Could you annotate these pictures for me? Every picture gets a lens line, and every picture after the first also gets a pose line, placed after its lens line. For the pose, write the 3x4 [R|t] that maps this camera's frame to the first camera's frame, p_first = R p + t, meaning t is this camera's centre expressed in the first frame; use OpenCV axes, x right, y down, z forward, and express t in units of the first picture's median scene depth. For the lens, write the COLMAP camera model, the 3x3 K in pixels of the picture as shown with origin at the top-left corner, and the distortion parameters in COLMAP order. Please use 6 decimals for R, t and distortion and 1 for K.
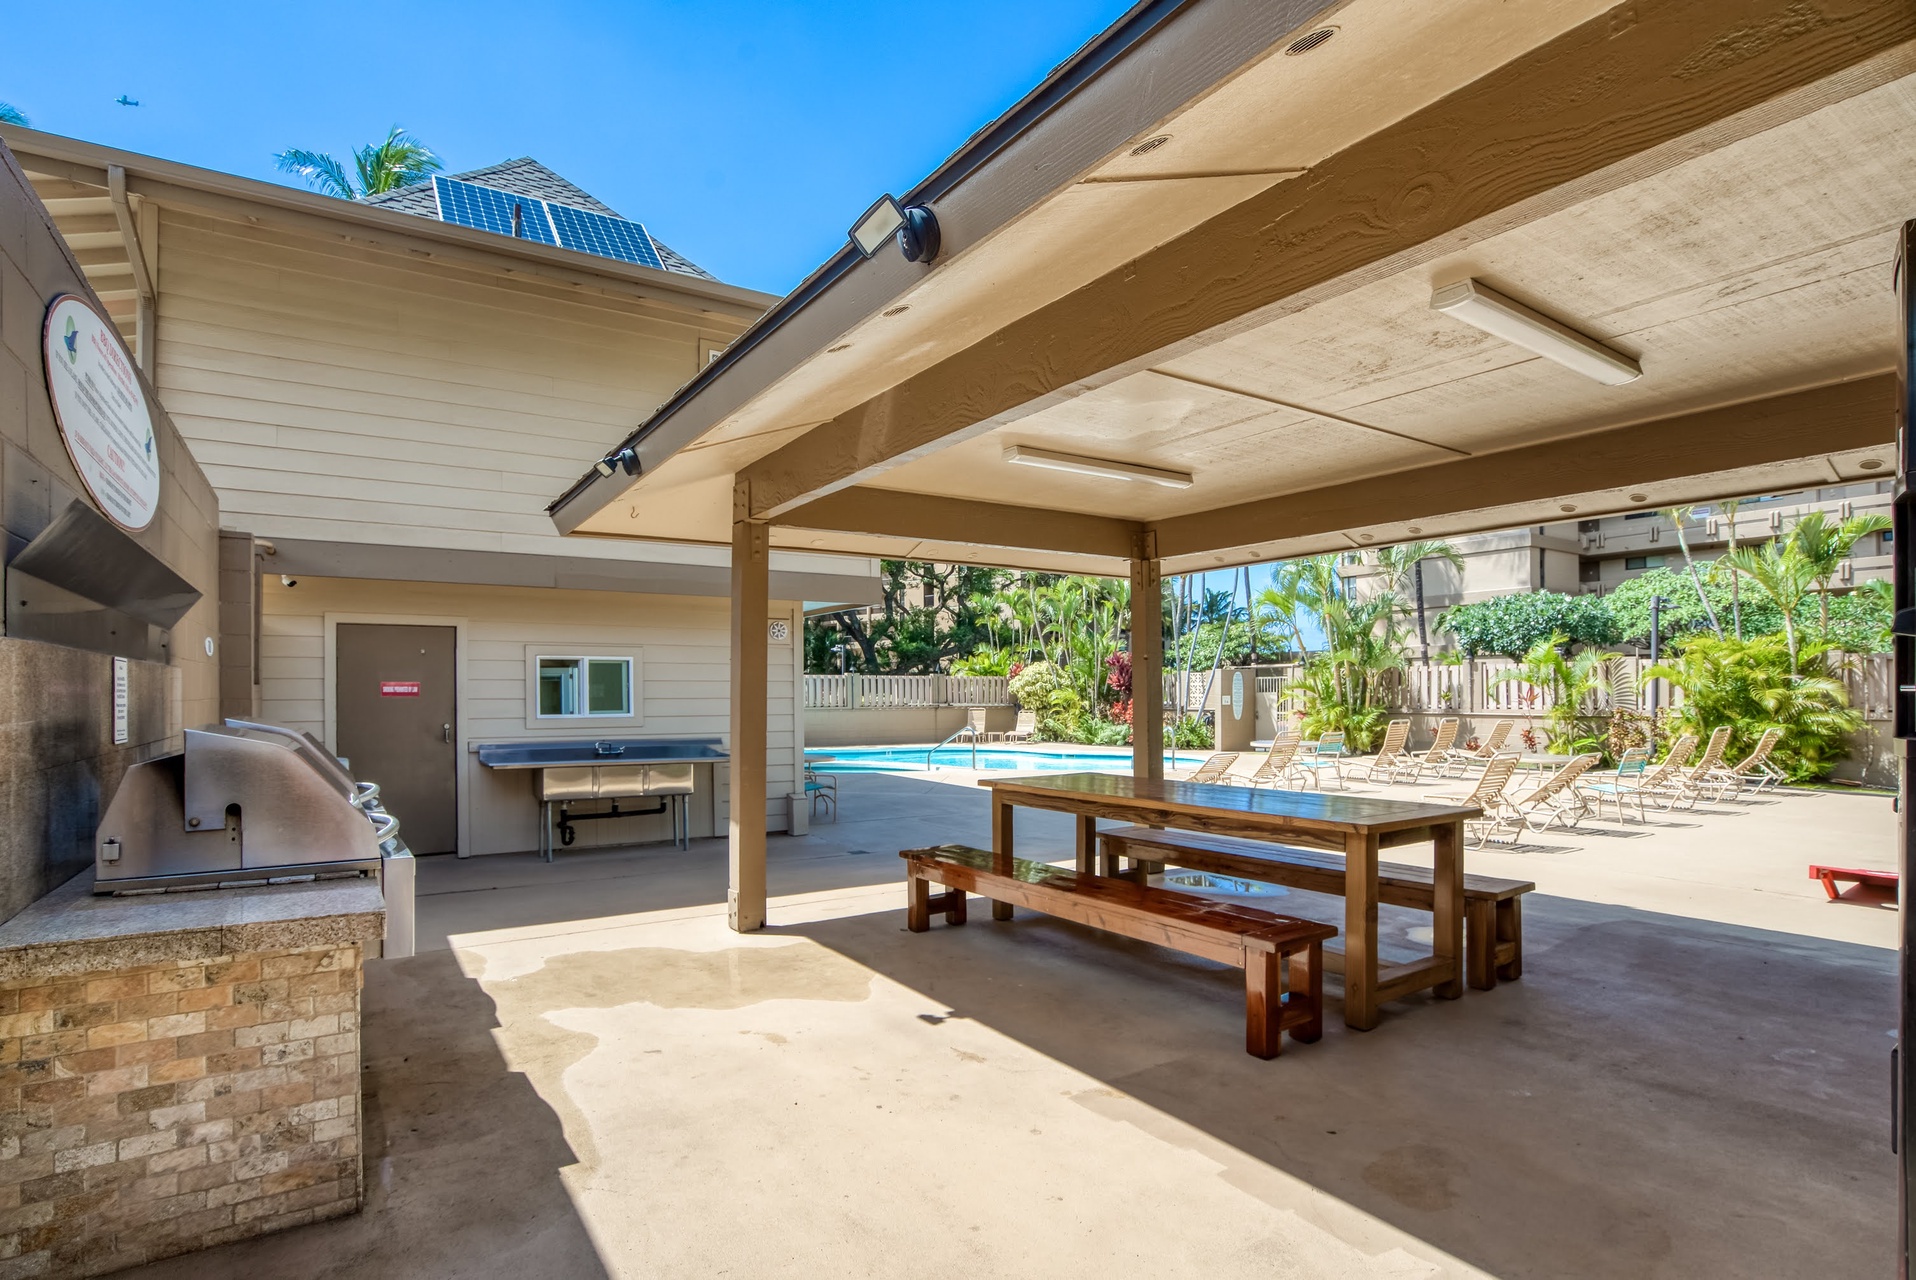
lens RADIAL K [[1262.3, 0, 958.0], [0, 1262.3, 640.0], [0, 0, 1]] dist [0.000983, 0.001049]
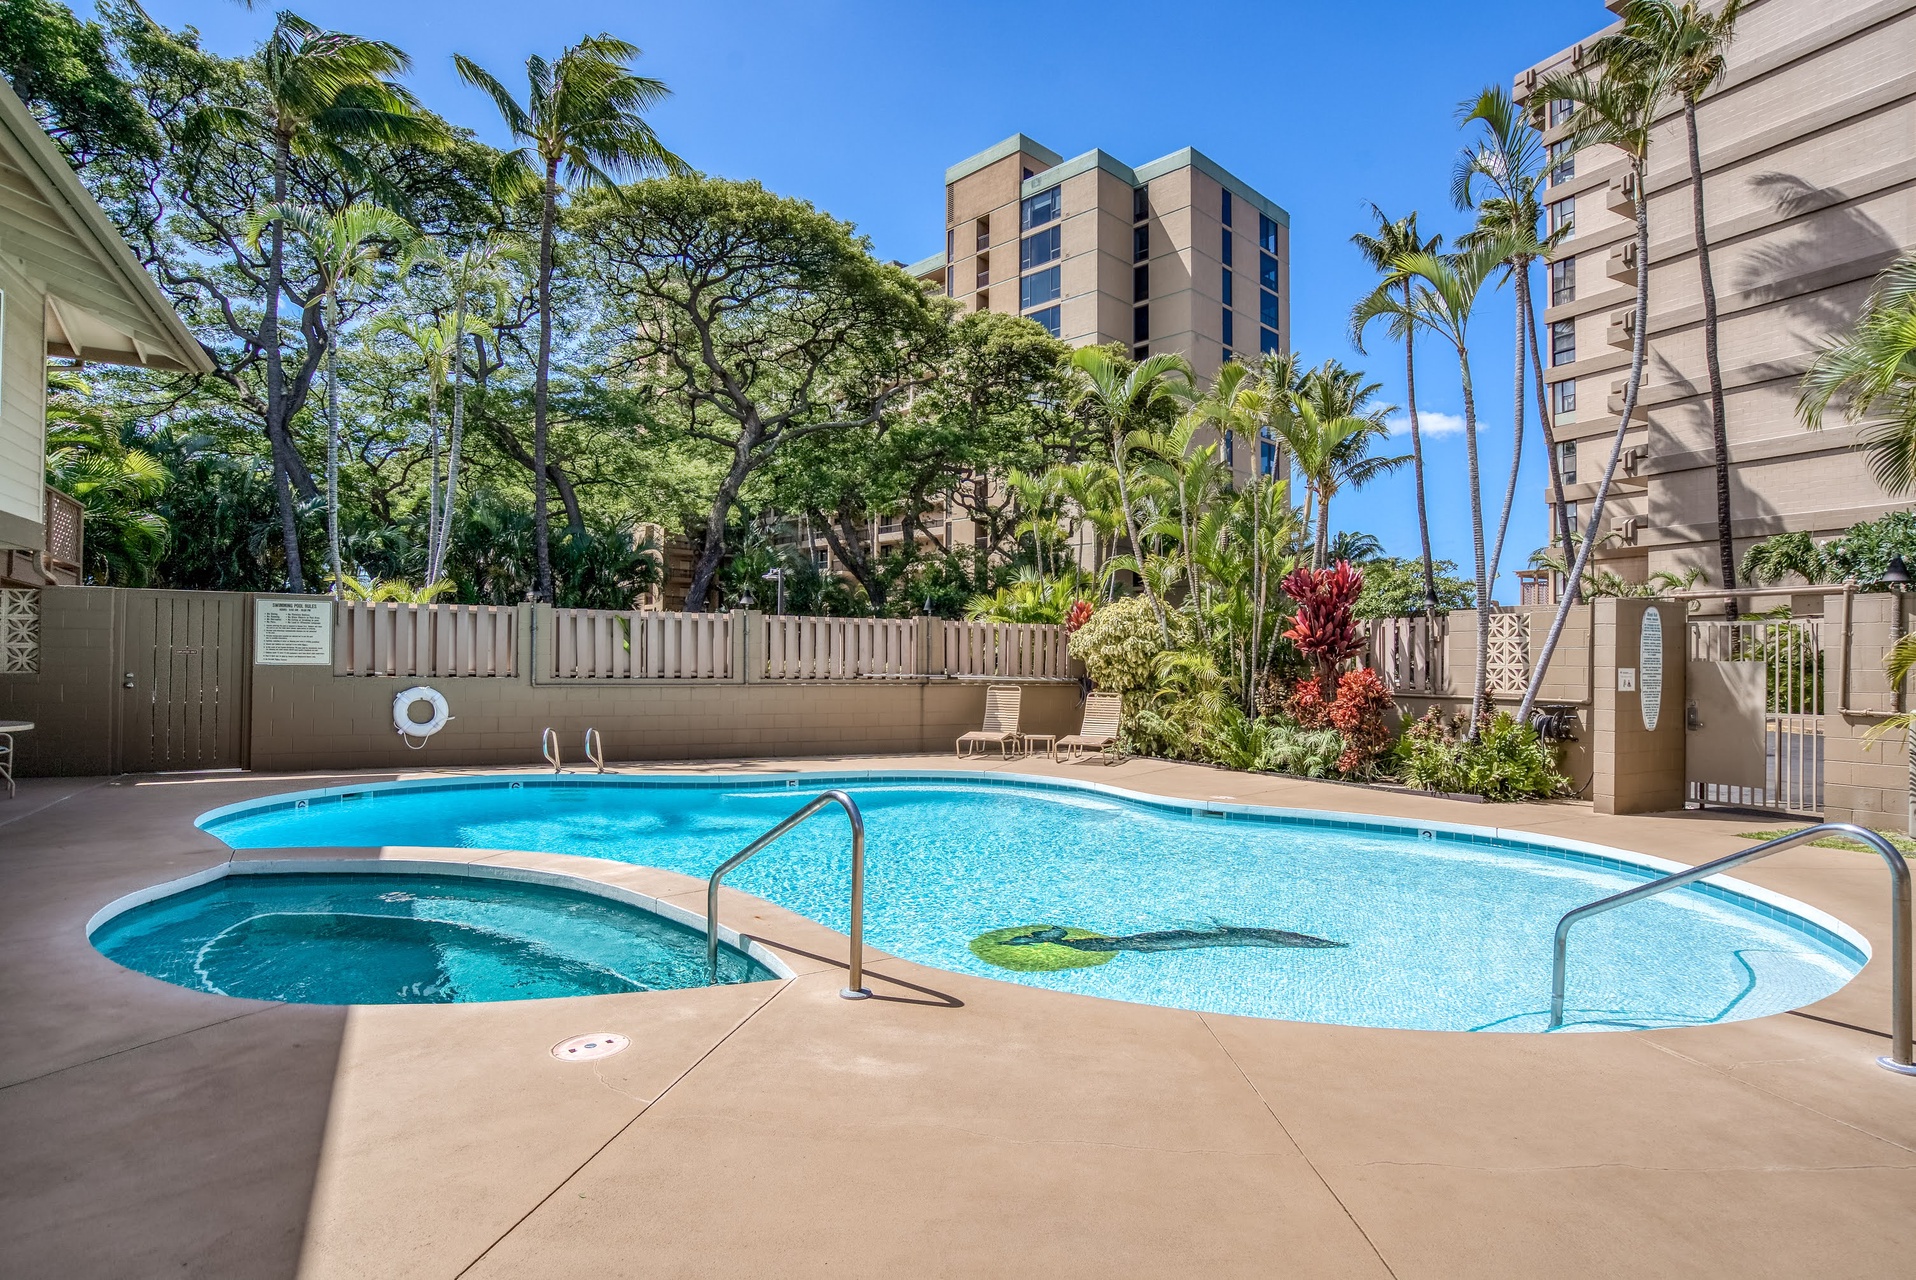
lens RADIAL K [[1262.3, 0, 958.0], [0, 1262.3, 640.0], [0, 0, 1]] dist [0.000983, 0.001049]
pose [[0.997978, 0.017992, -0.060966, 0.027013], [-0.016683, 0.999620, 0.021922, 0.025325], [0.061337, -0.020861, 0.997899, 0.501589]]
